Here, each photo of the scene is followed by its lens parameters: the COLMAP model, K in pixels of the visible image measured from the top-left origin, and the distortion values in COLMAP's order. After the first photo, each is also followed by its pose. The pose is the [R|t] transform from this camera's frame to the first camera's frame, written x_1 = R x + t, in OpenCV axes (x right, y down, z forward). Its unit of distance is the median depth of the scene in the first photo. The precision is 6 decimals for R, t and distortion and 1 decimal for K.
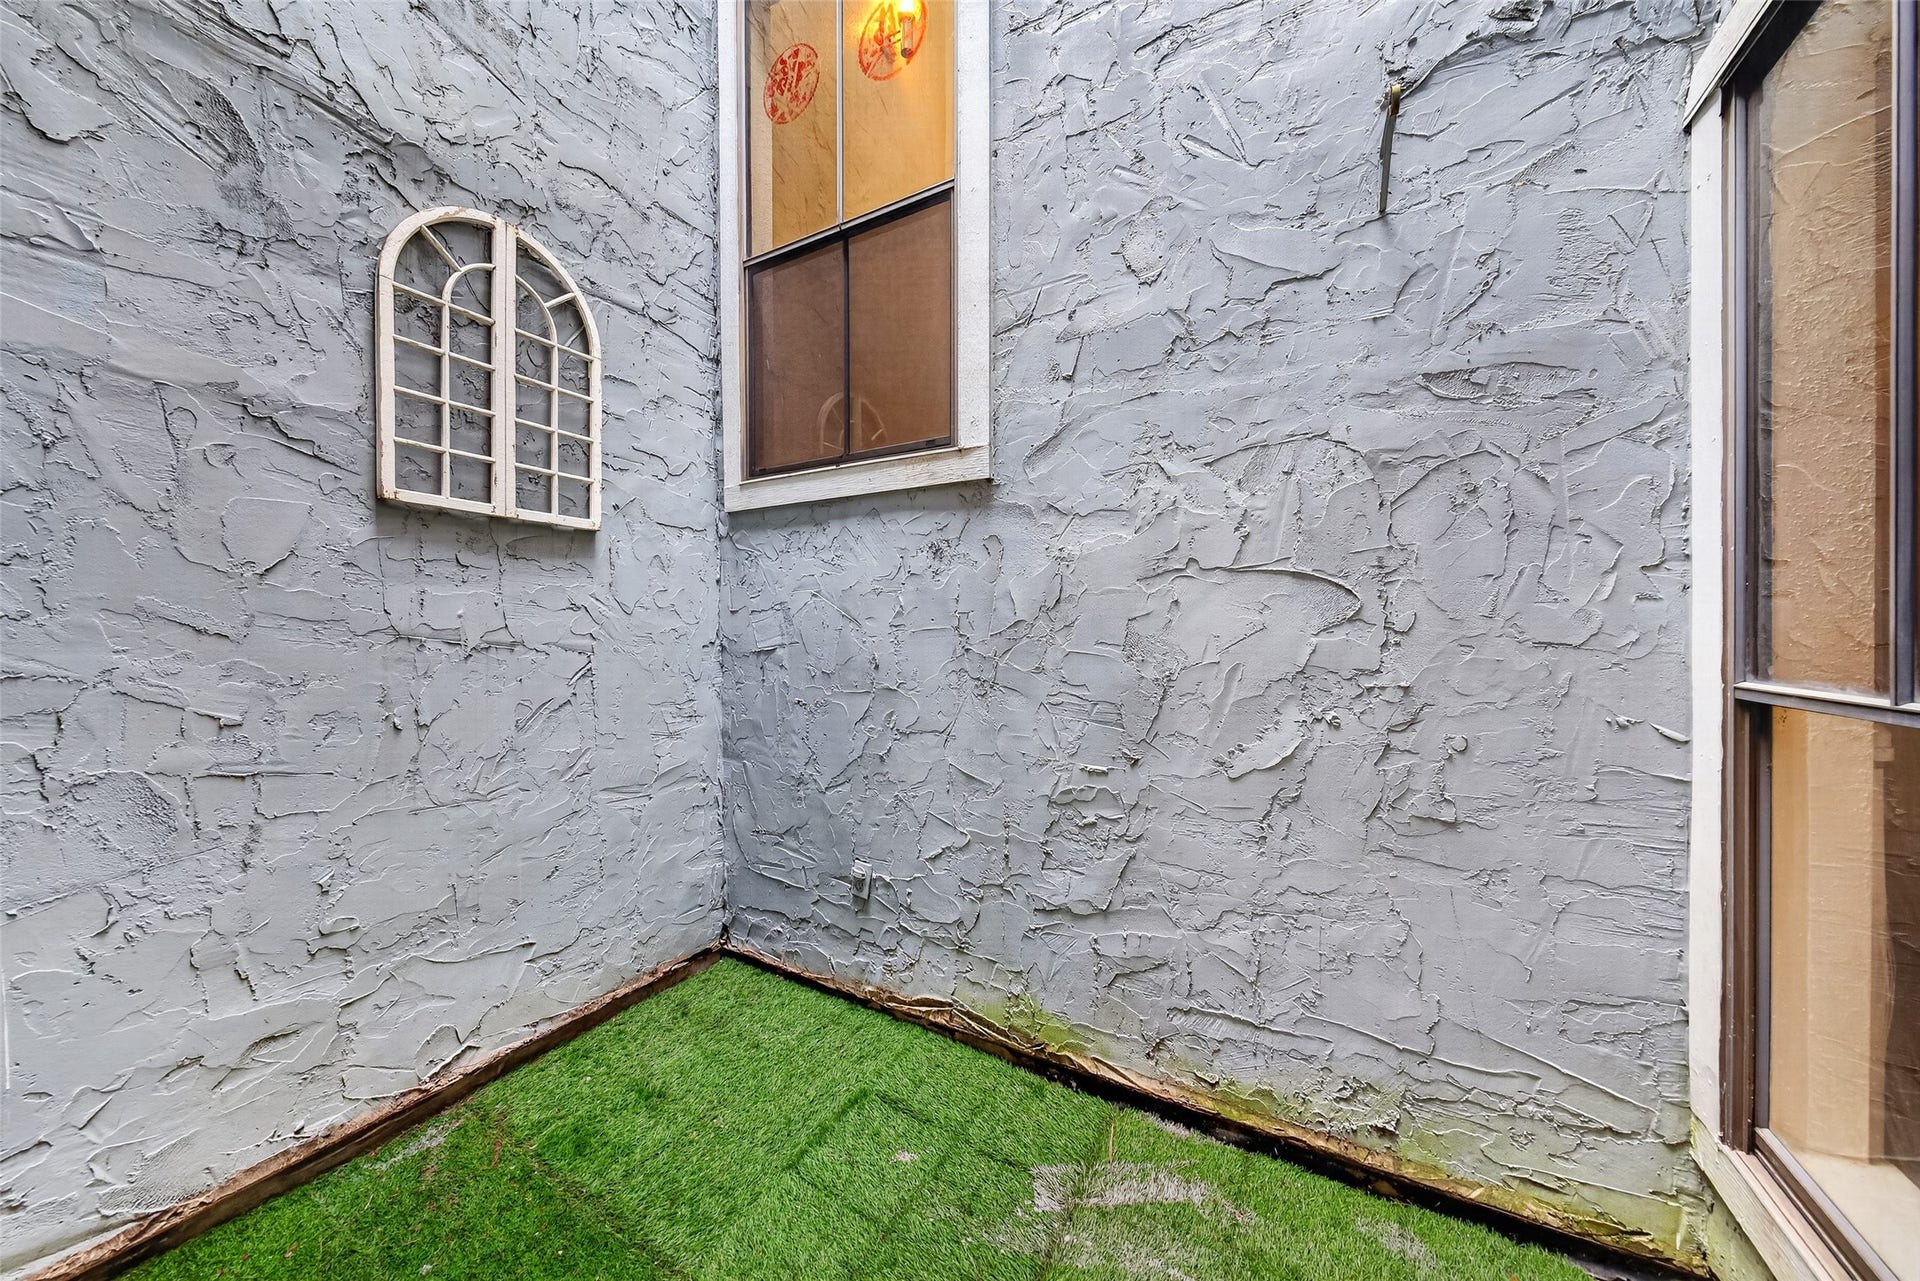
lens RADIAL K [[687.1, 0, 960.0], [0, 687.1, 640.5], [0, 0, 1]] dist [0.000763, 0.000067]
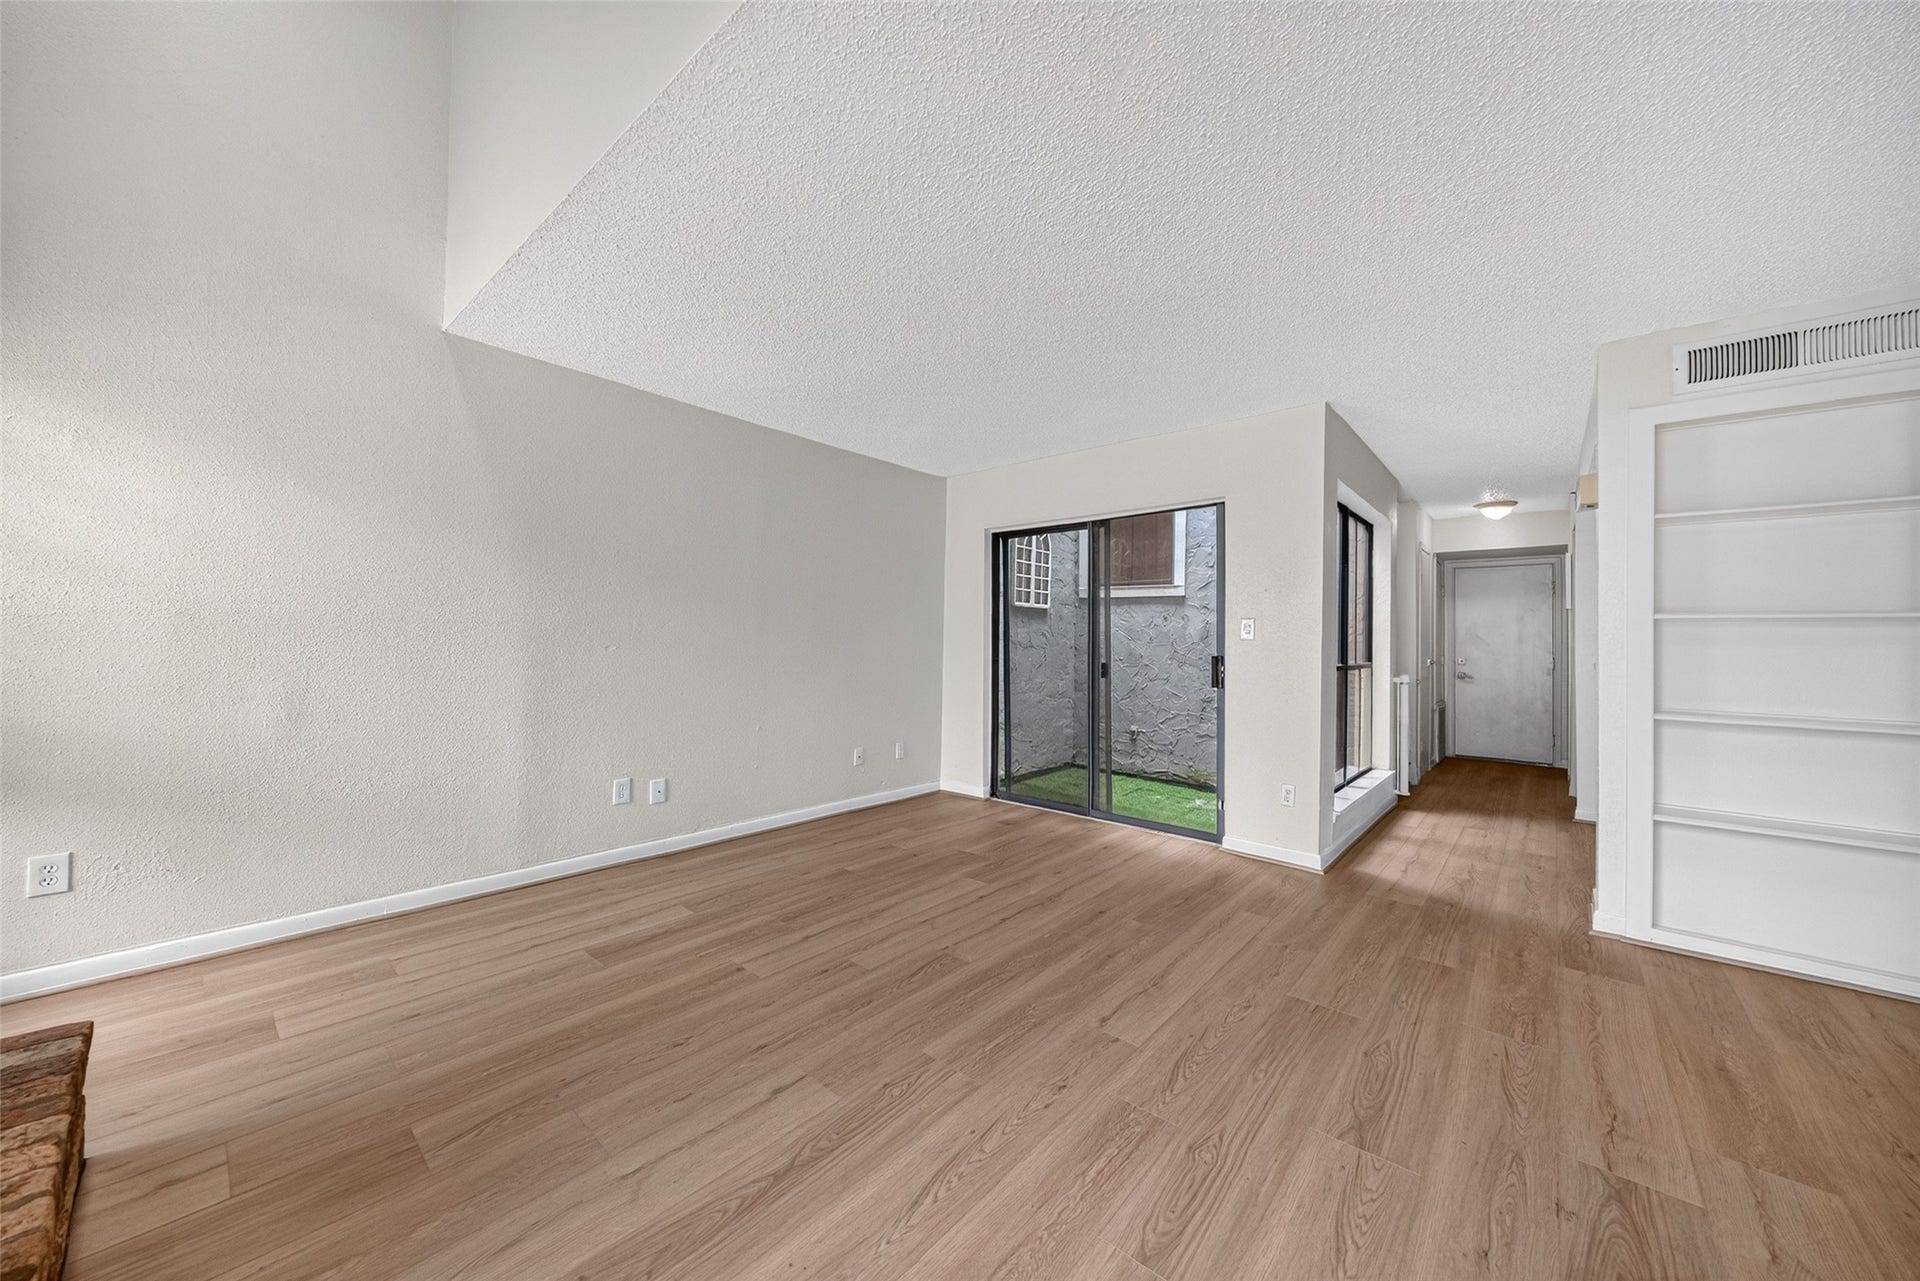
lens RADIAL K [[687.7, 0, 994.5], [0, 687.7, 631.1], [0, 0, 1]] dist [0.000398, -0.000021]
pose [[0.983689, 0.018353, -0.178940, -0.237554], [-0.021308, 0.999666, -0.014610, -0.015075], [0.178612, 0.018184, 0.983752, -2.158568]]
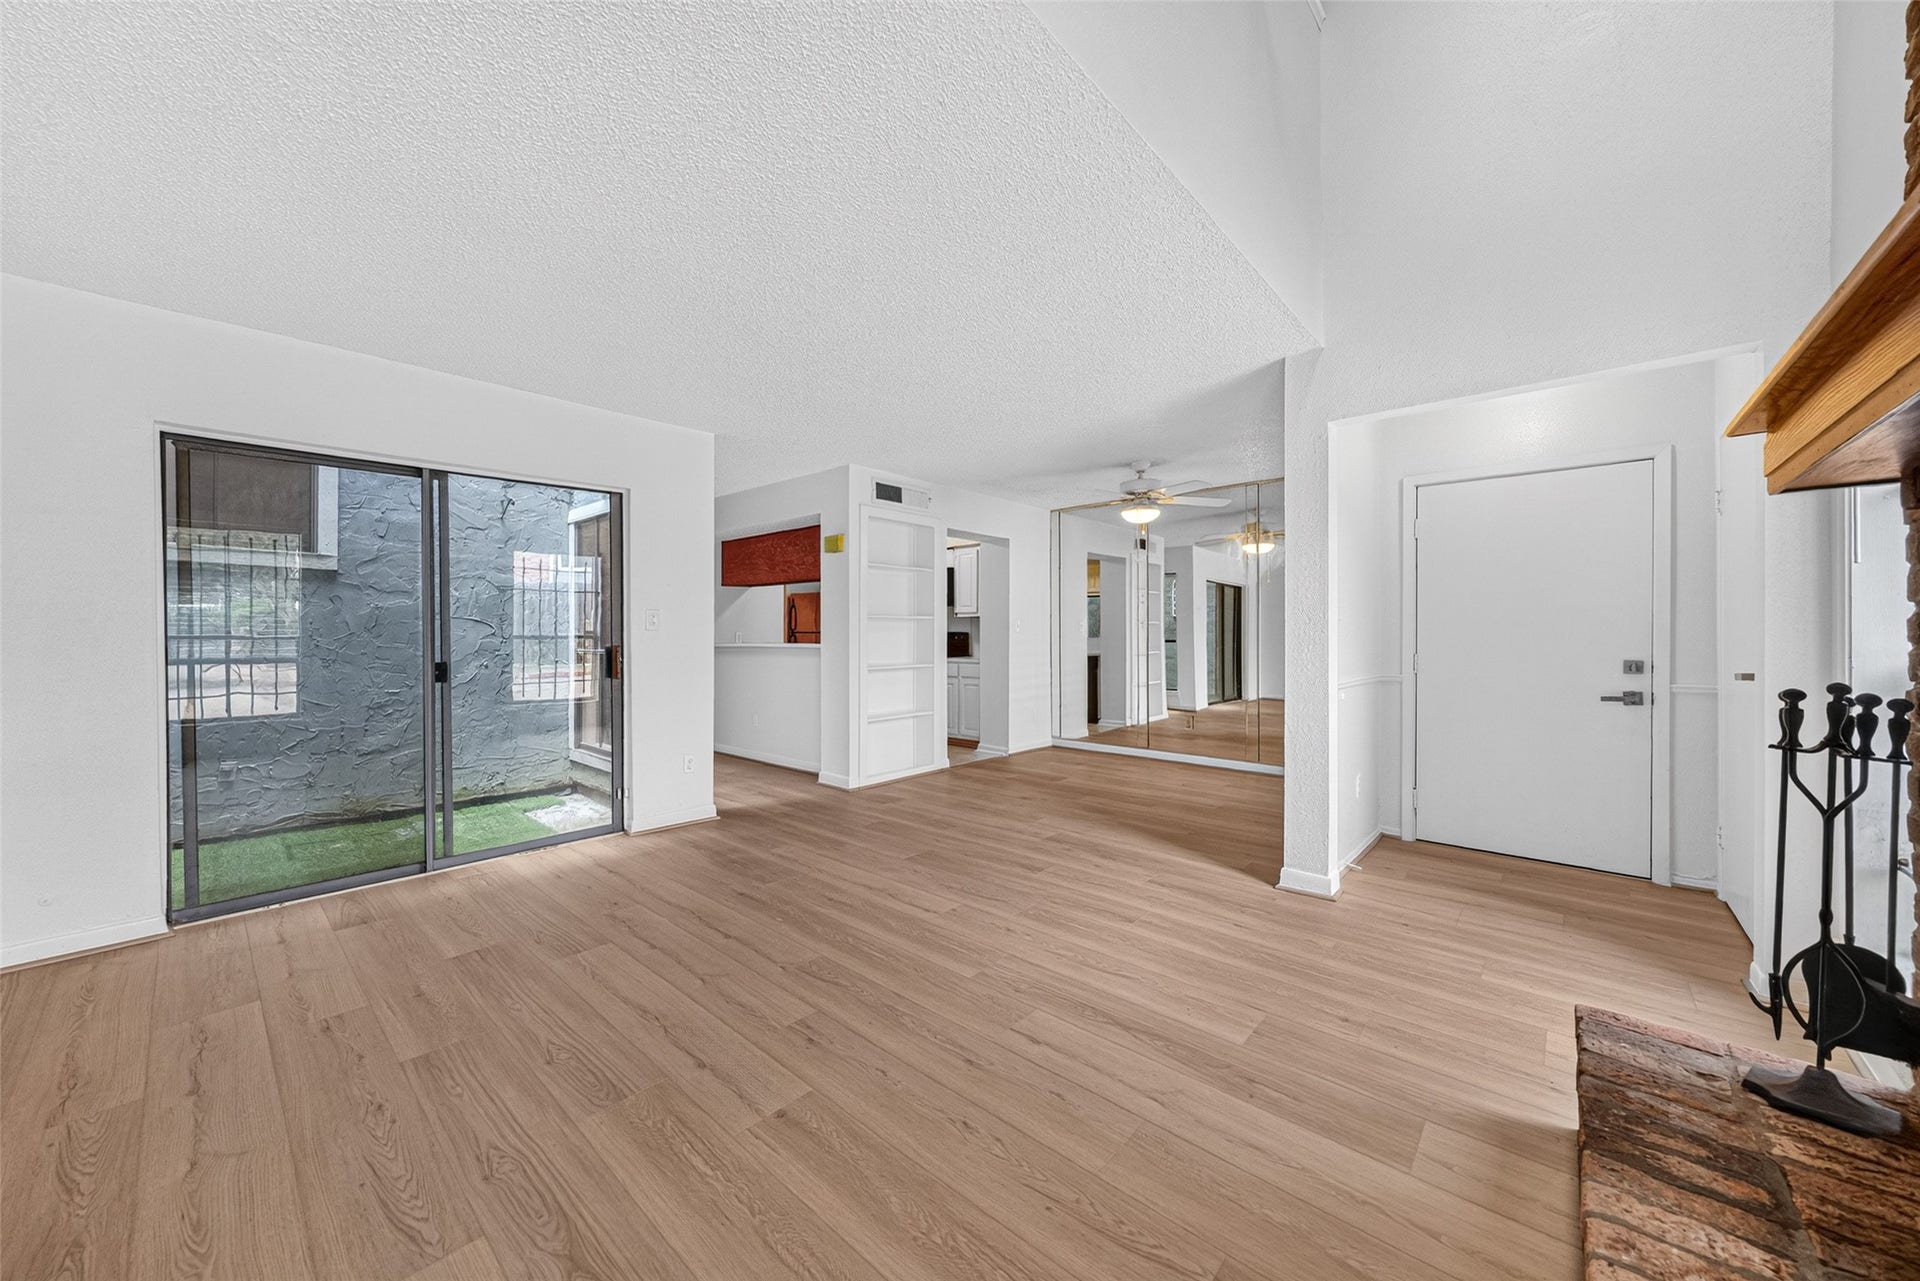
lens RADIAL K [[680.2, 0, 913.4], [0, 680.2, 635.4], [0, 0, 1]] dist [-0.000582, -0.000062]
pose [[0.252053, 0.002025, 0.967711, -1.641993], [0.001598, 0.999996, -0.002509, -0.011596], [-0.967712, 0.002179, 0.252048, -1.409170]]
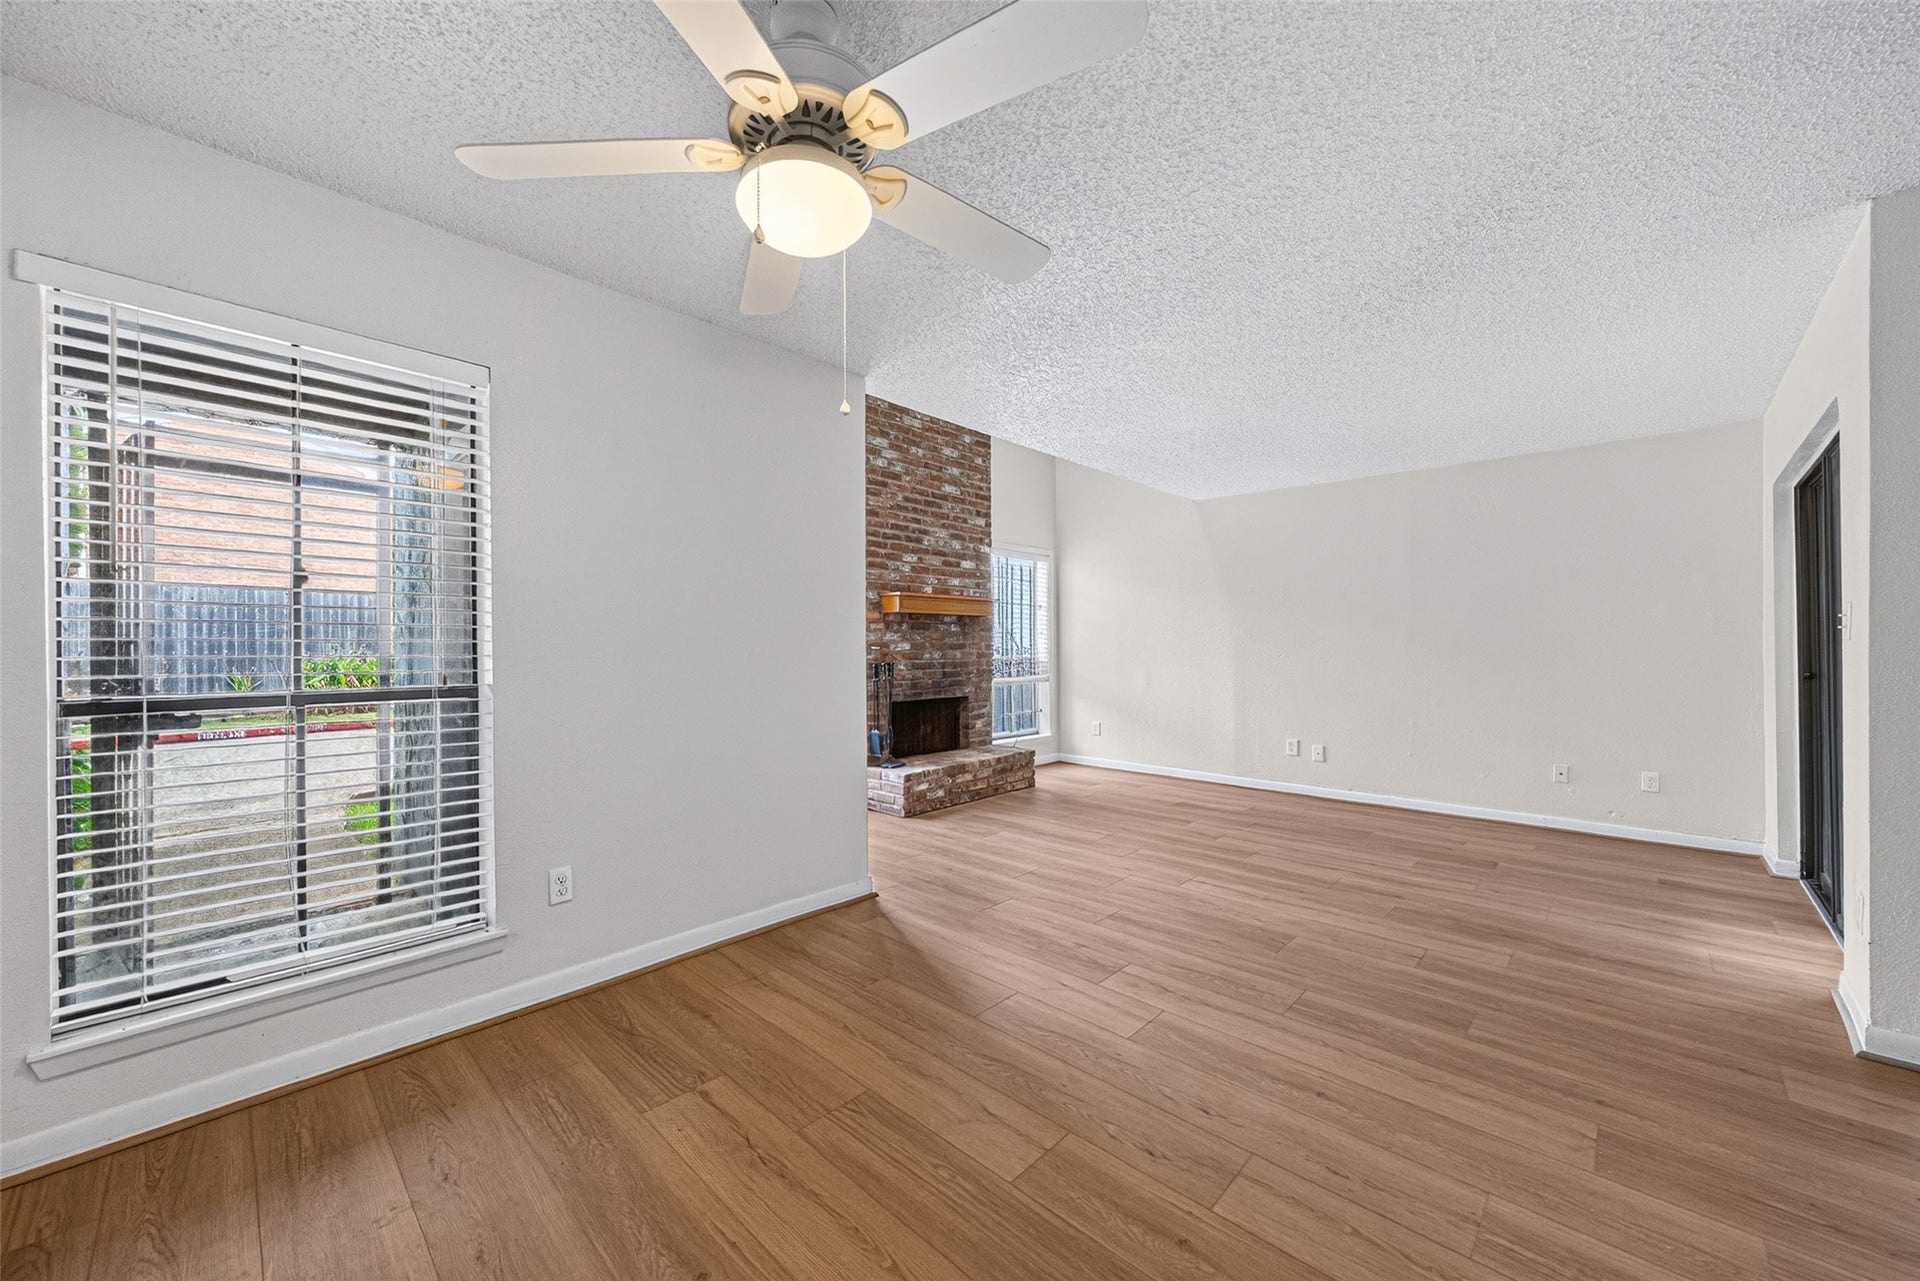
lens RADIAL K [[694.5, 0, 906.1], [0, 694.5, 643.0], [0, 0, 1]] dist [-0.006299, -0.000199]
pose [[-0.279459, -0.000665, -0.960157, 1.599505], [0.002106, 0.999997, -0.001306, -0.027277], [0.960155, -0.002387, -0.279456, -1.298329]]
